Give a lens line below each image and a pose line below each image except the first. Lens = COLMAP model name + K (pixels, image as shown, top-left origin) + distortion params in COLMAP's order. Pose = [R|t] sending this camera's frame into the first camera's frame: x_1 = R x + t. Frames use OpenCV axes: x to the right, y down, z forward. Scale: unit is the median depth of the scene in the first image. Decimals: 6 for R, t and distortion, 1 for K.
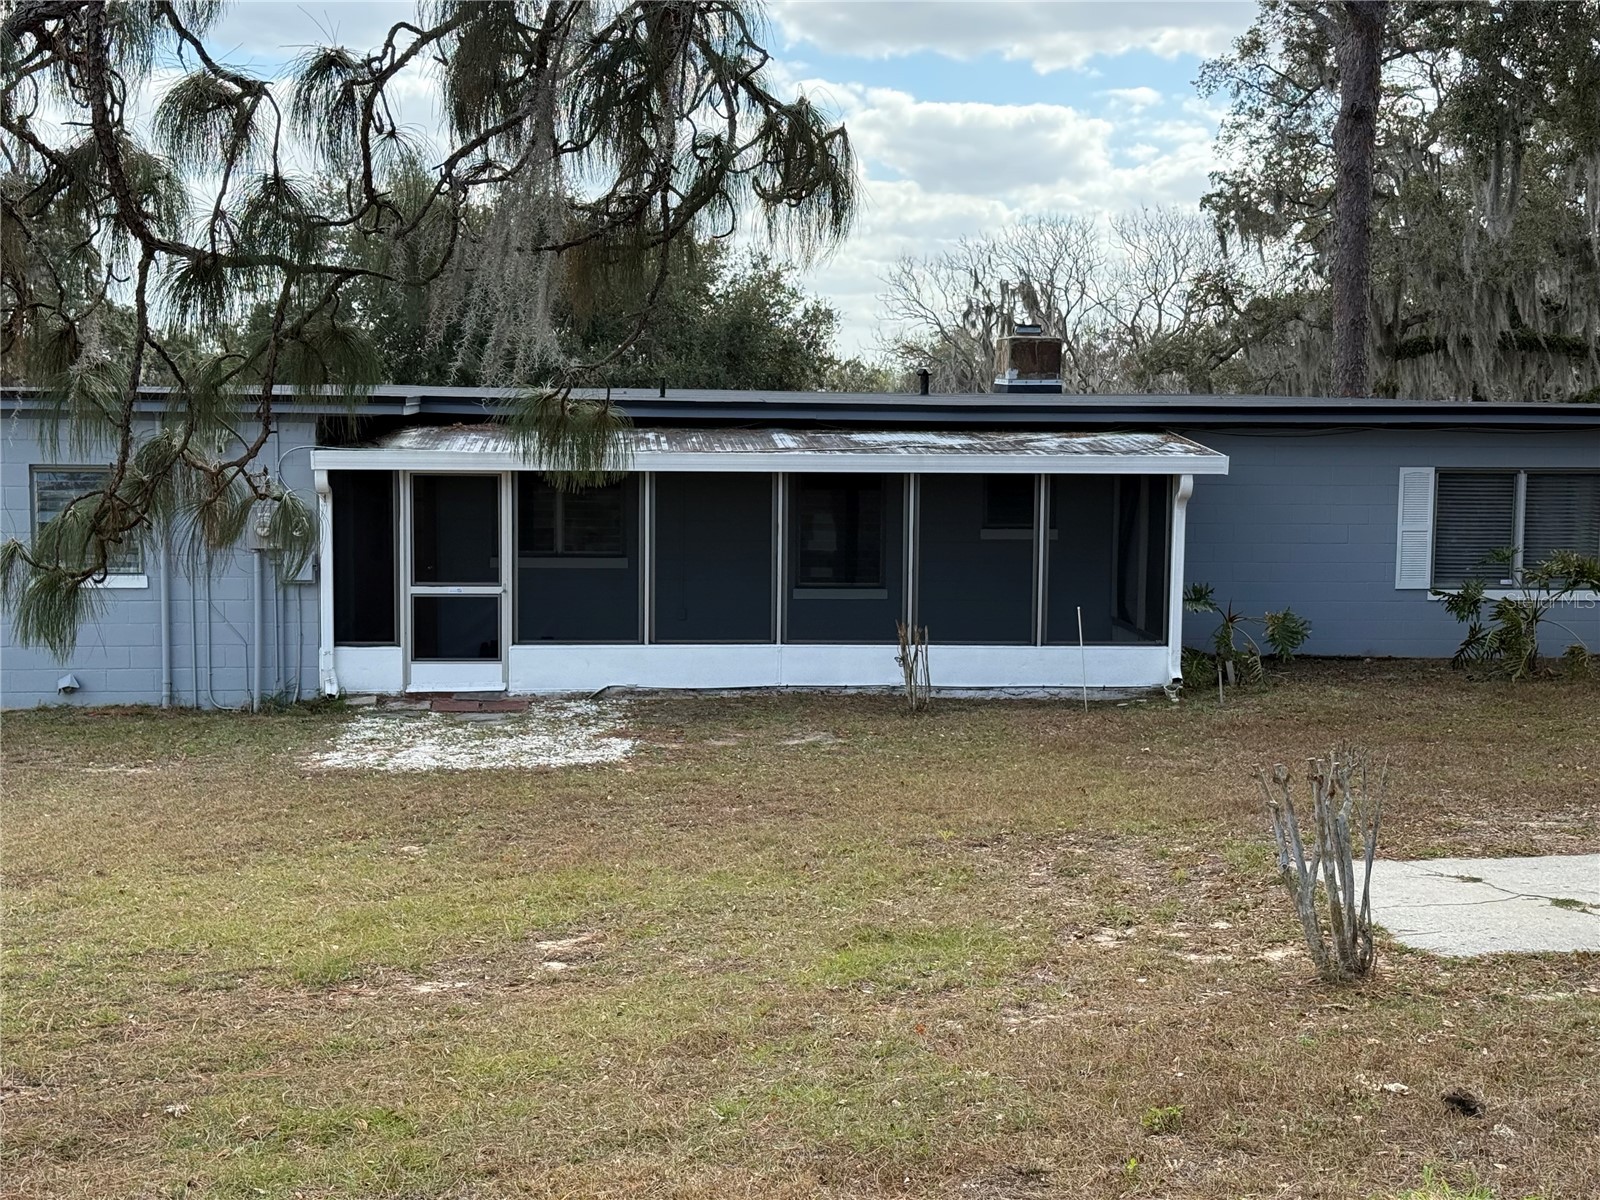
lens RADIAL K [[2209.4, 0, 800.0], [0, 2209.4, 600.0], [0, 0, 1]] dist [0.006873, 0.006602]
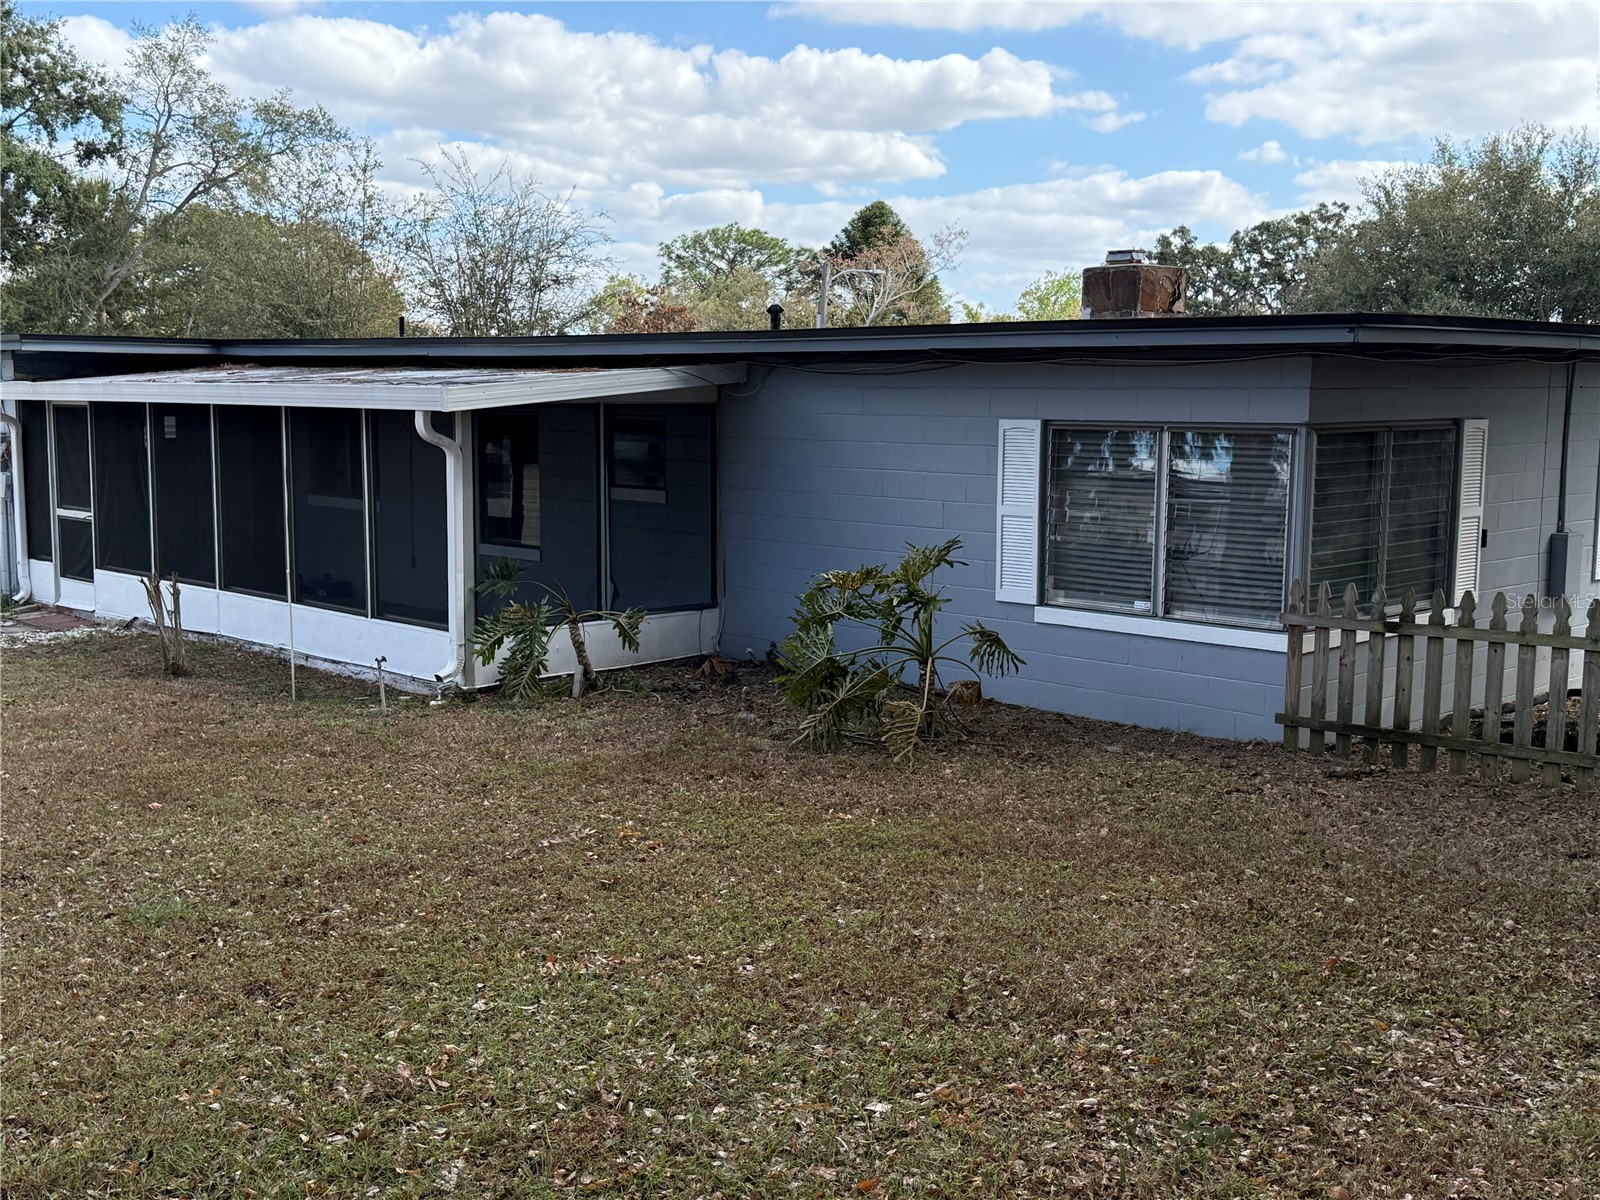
lens RADIAL K [[1840.2, 0, 800.0], [0, 1840.2, 600.0], [0, 0, 1]] dist [0.000672, -0.003357]
pose [[0.680458, 0.086821, -0.727626, 0.717726], [-0.076039, 0.995962, 0.047729, -0.030894], [0.728831, 0.022850, 0.684312, 0.645575]]
